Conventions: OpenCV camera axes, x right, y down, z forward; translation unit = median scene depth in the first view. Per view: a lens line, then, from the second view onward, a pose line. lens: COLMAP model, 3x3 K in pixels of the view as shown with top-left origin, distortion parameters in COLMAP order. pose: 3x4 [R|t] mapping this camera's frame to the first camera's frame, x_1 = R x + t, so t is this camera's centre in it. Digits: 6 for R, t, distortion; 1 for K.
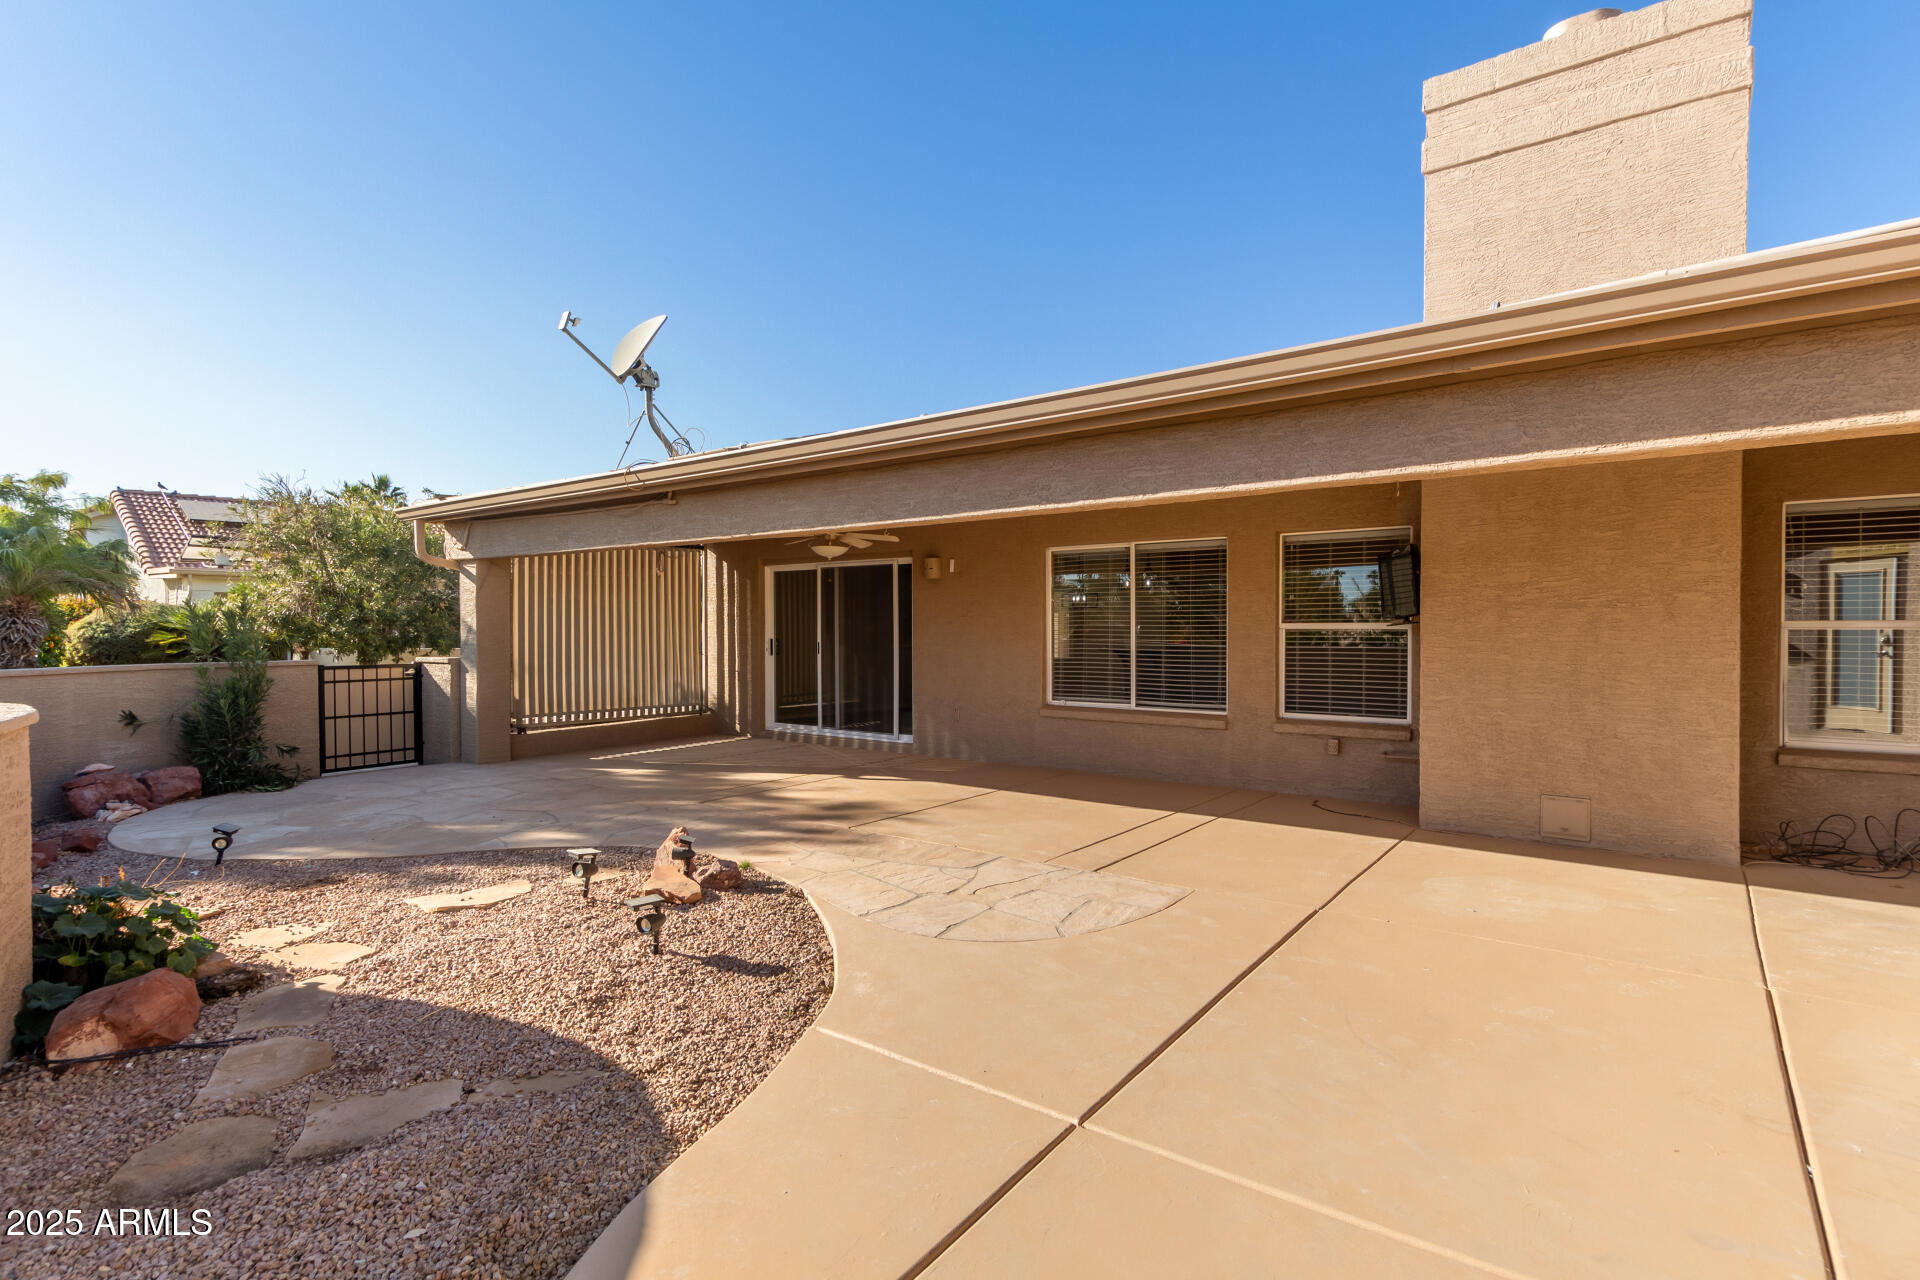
lens RADIAL K [[932.0, 0, 959.1], [0, 932.0, 638.6], [0, 0, 1]] dist [0.015891, -0.006500]
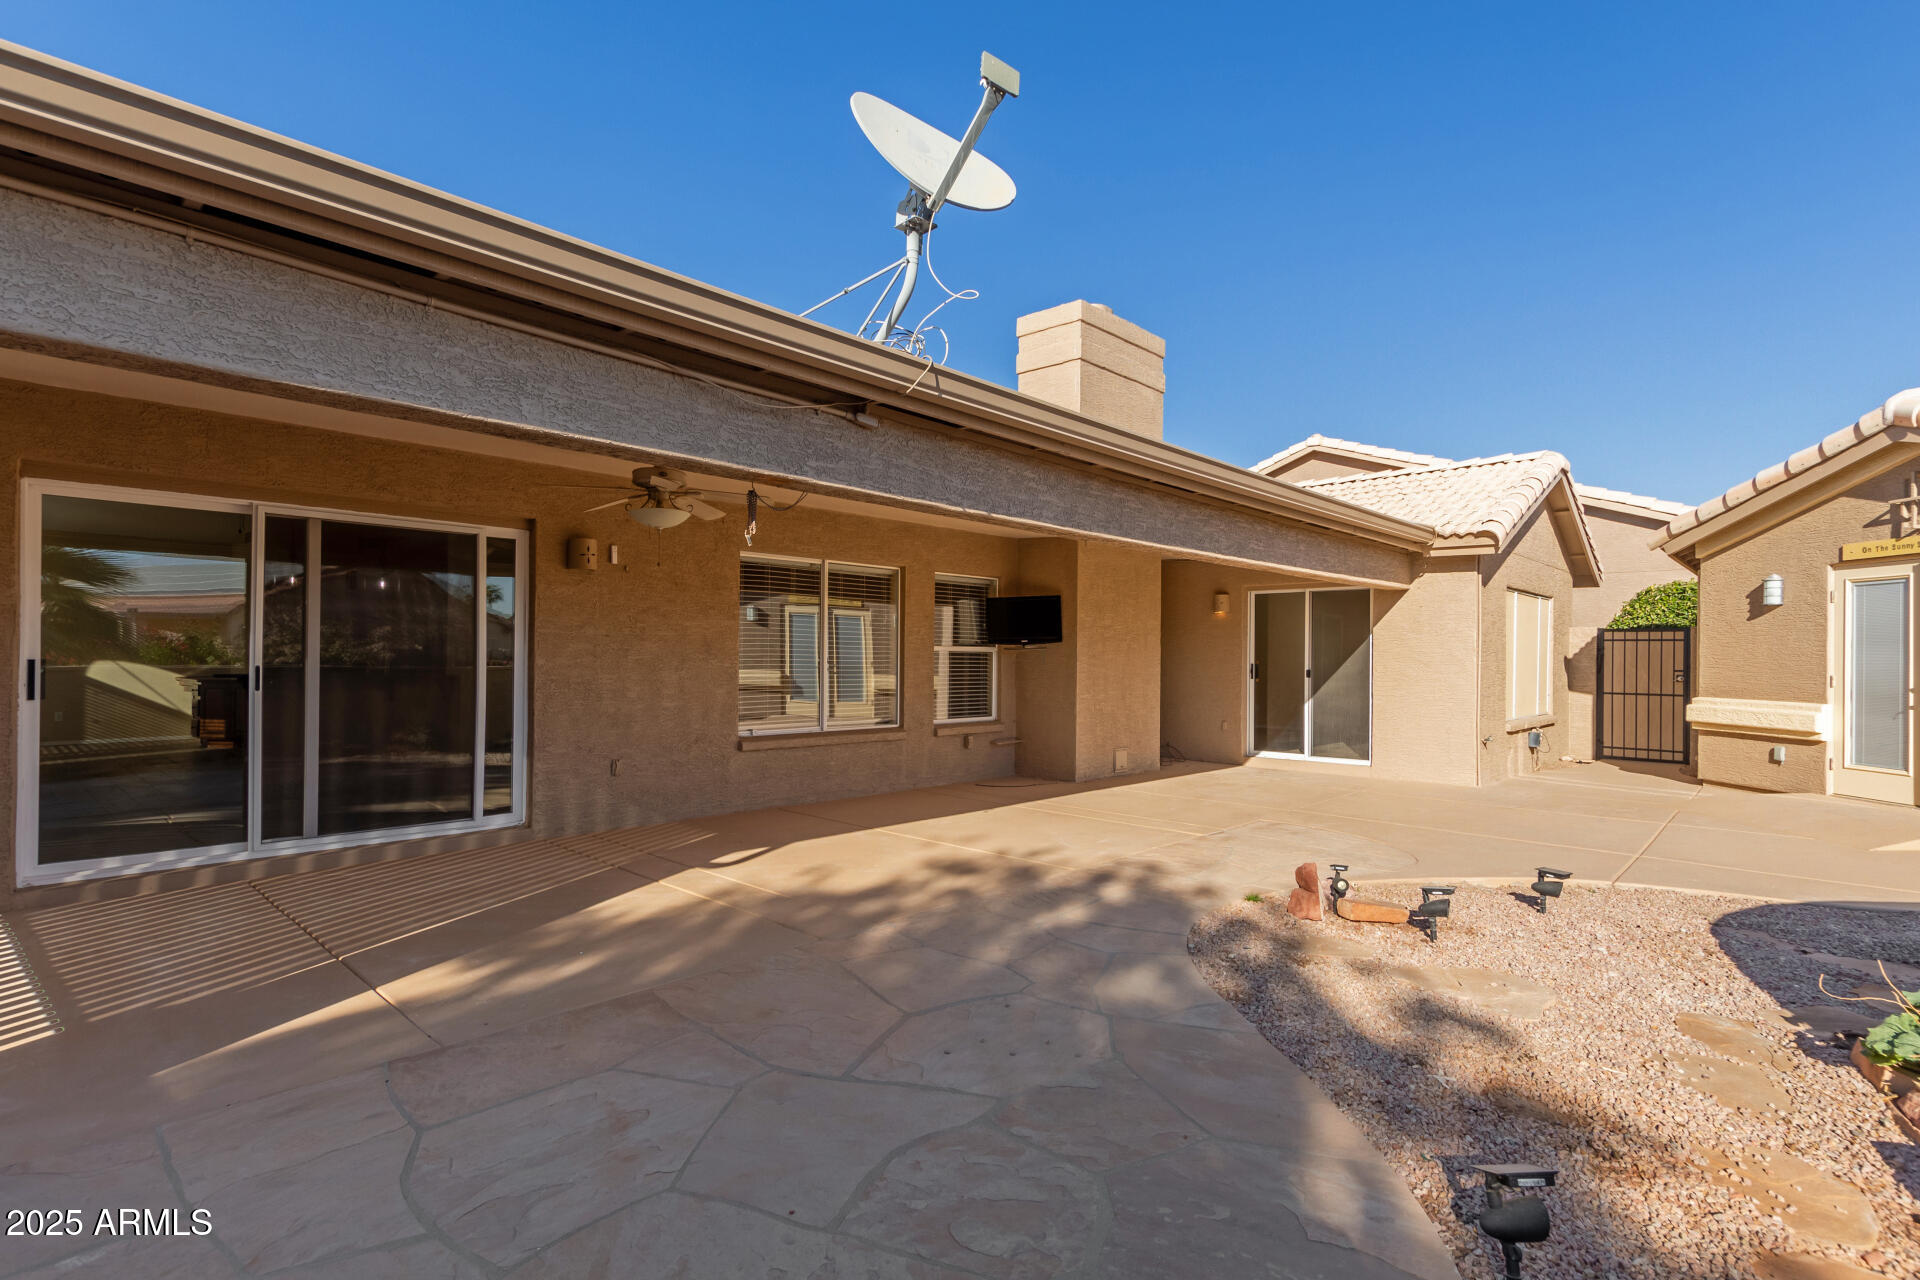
lens RADIAL K [[932.0, 0, 959.1], [0, 932.0, 638.6], [0, 0, 1]] dist [0.015891, -0.006500]
pose [[0.097063, 0.017421, 0.995126, -0.645846], [-0.005251, 0.999842, -0.016991, -0.004409], [-0.995264, -0.003576, 0.097139, 0.635322]]
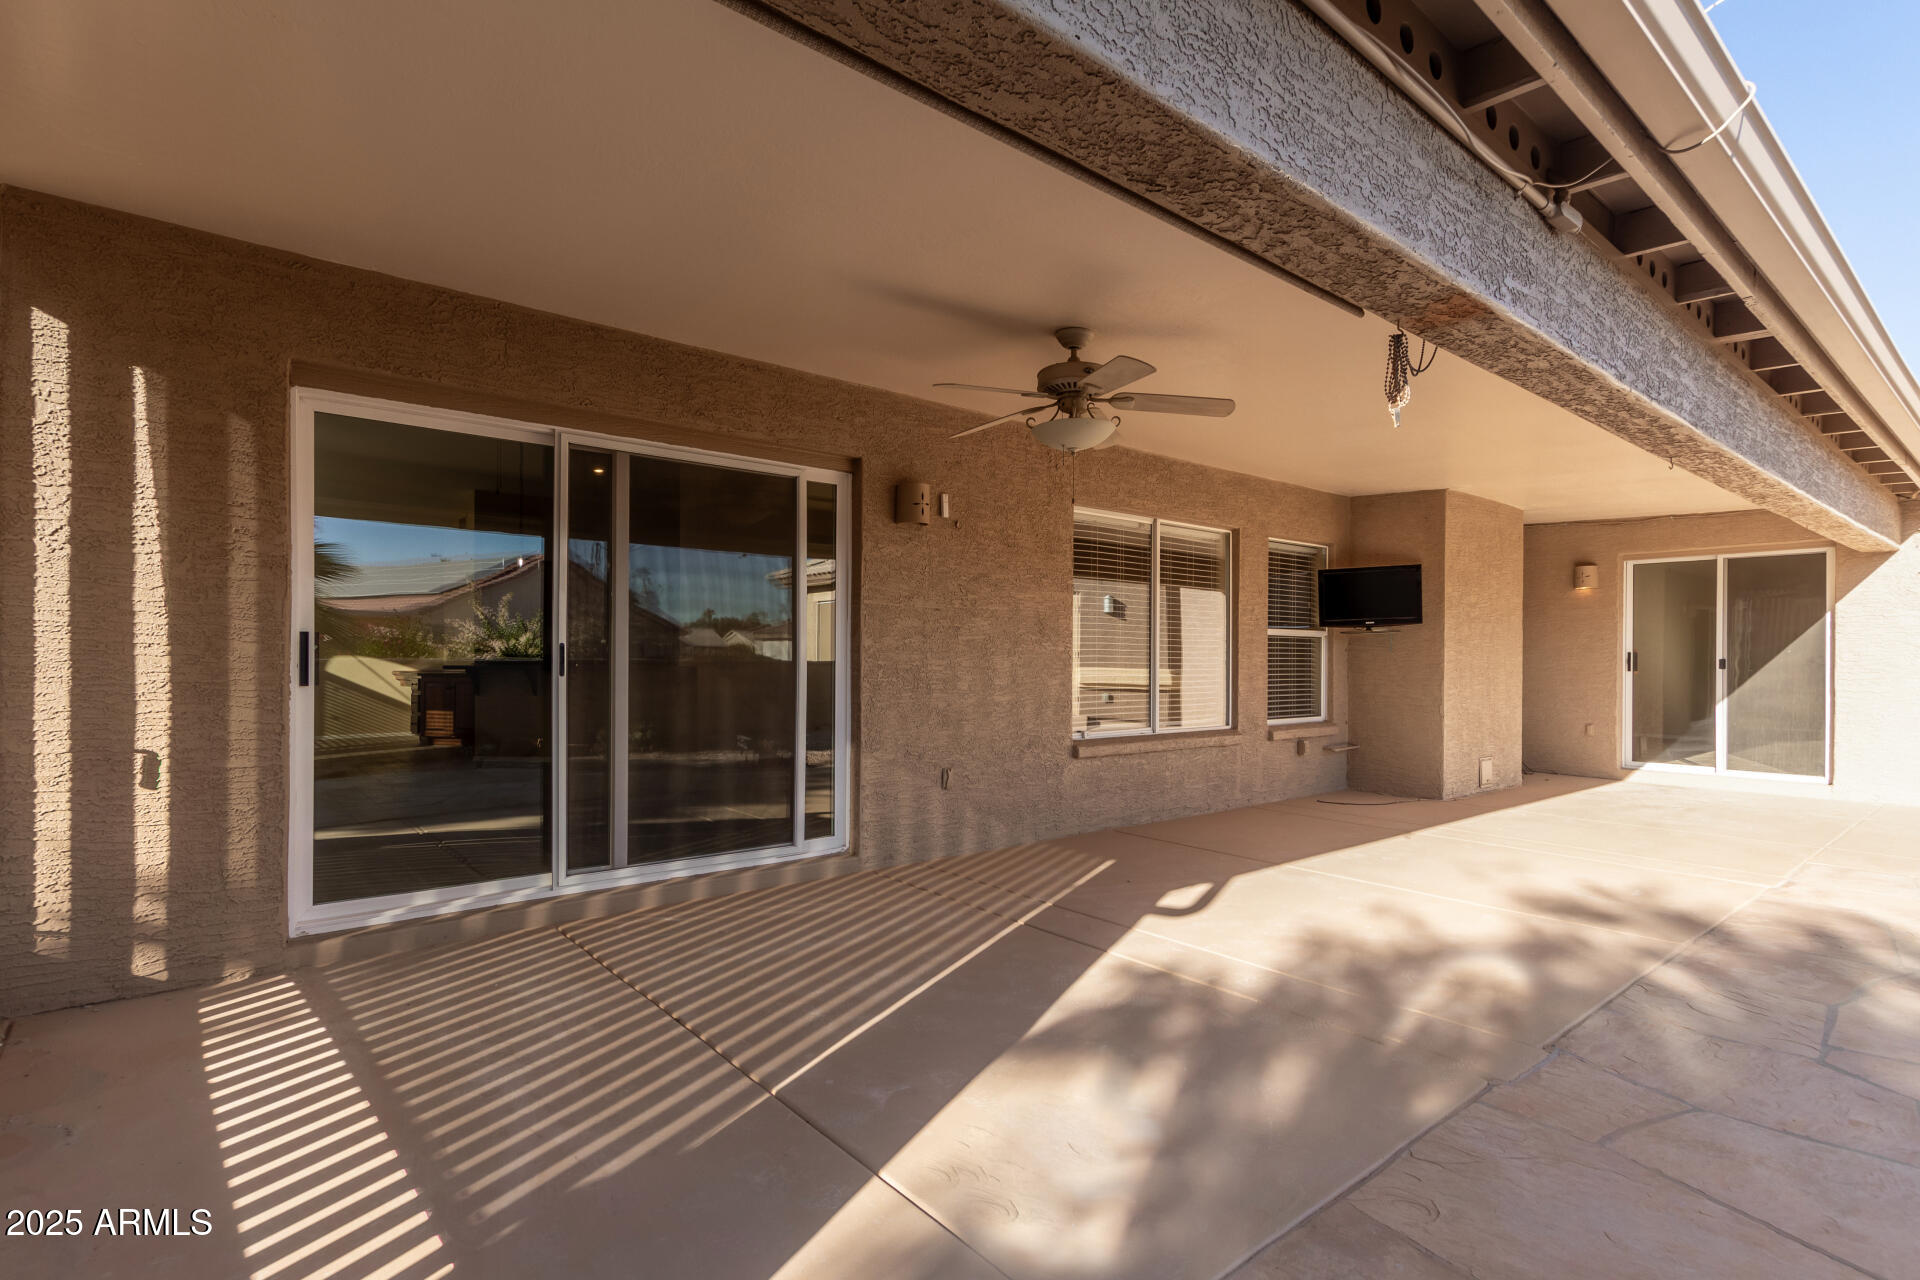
lens RADIAL K [[938.1, 0, 956.2], [0, 938.1, 642.1], [0, 0, 1]] dist [-0.000116, 0.017572]
pose [[0.217605, 0.012882, 0.975952, -0.515552], [-0.002314, 0.999917, -0.012683, 0.008111], [-0.976034, 0.000501, 0.217617, 0.825167]]
